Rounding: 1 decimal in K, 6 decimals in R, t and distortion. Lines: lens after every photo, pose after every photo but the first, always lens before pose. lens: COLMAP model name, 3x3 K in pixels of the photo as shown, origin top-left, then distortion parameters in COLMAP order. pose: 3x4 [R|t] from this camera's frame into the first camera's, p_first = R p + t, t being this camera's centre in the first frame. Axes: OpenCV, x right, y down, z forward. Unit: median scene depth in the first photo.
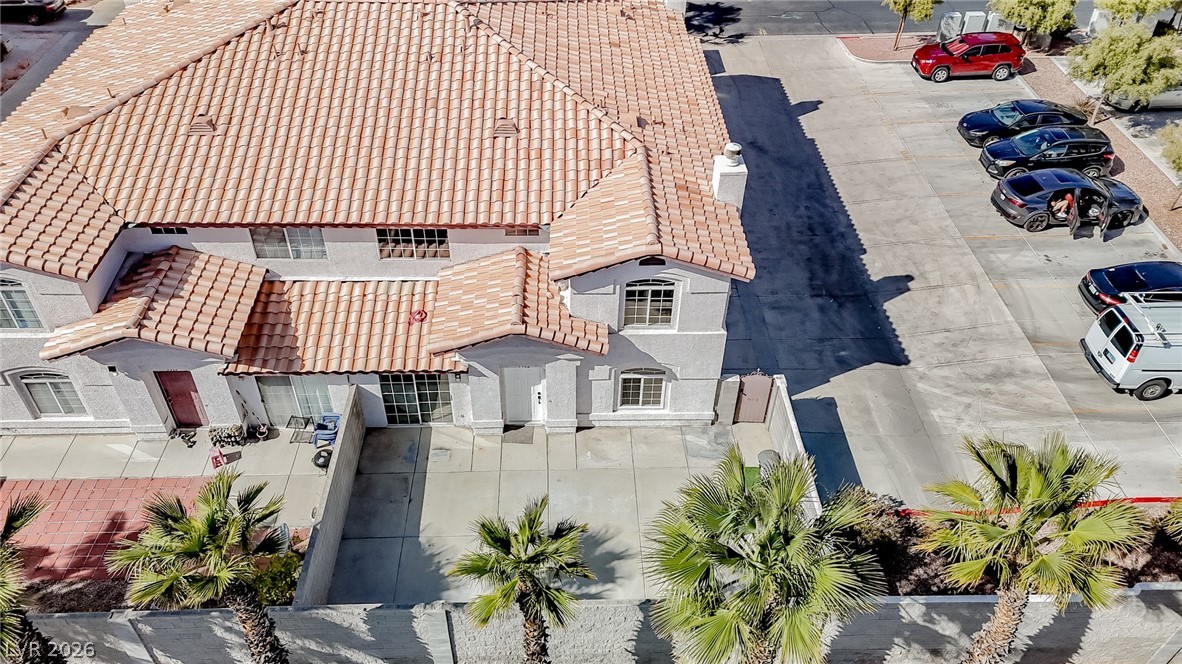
lens RADIAL K [[867.6, 0, 591.0], [0, 867.6, 332.0], [0, 0, 1]] dist [0.117940, -0.163121]
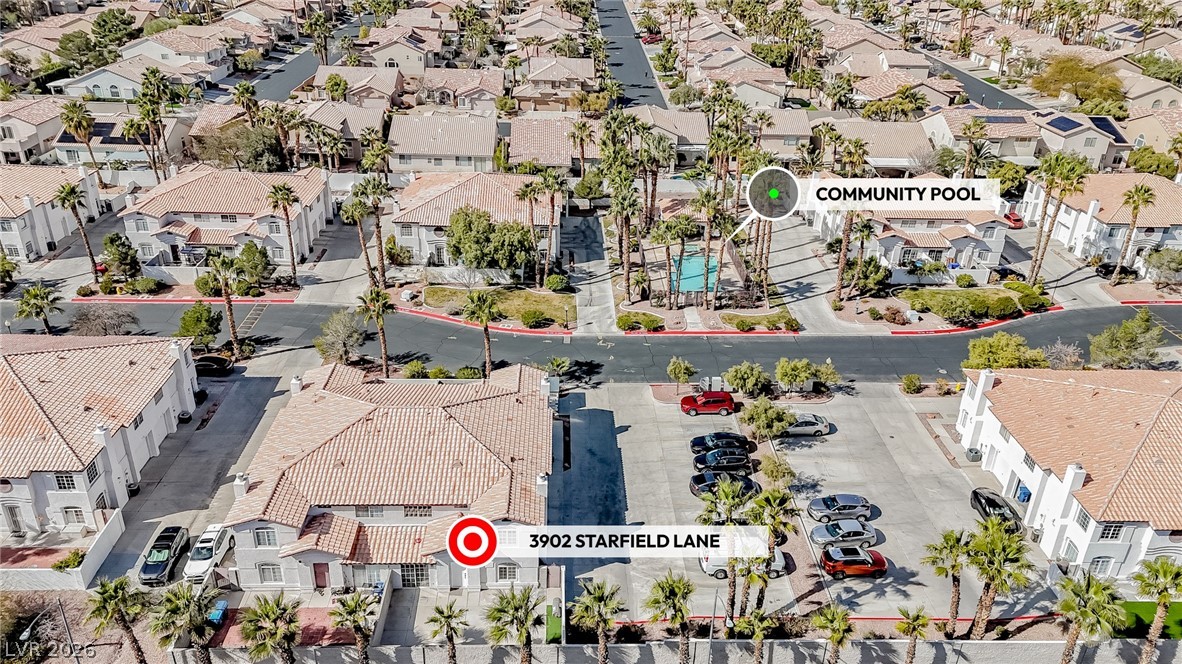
lens RADIAL K [[867.6, 0, 591.0], [0, 867.6, 332.0], [0, 0, 1]] dist [0.117940, -0.163121]
pose [[0.999942, 0.009269, 0.005568, 0.278580], [-0.007640, 0.970044, -0.242811, 0.007590], [-0.007652, 0.242754, 0.970058, -1.586289]]
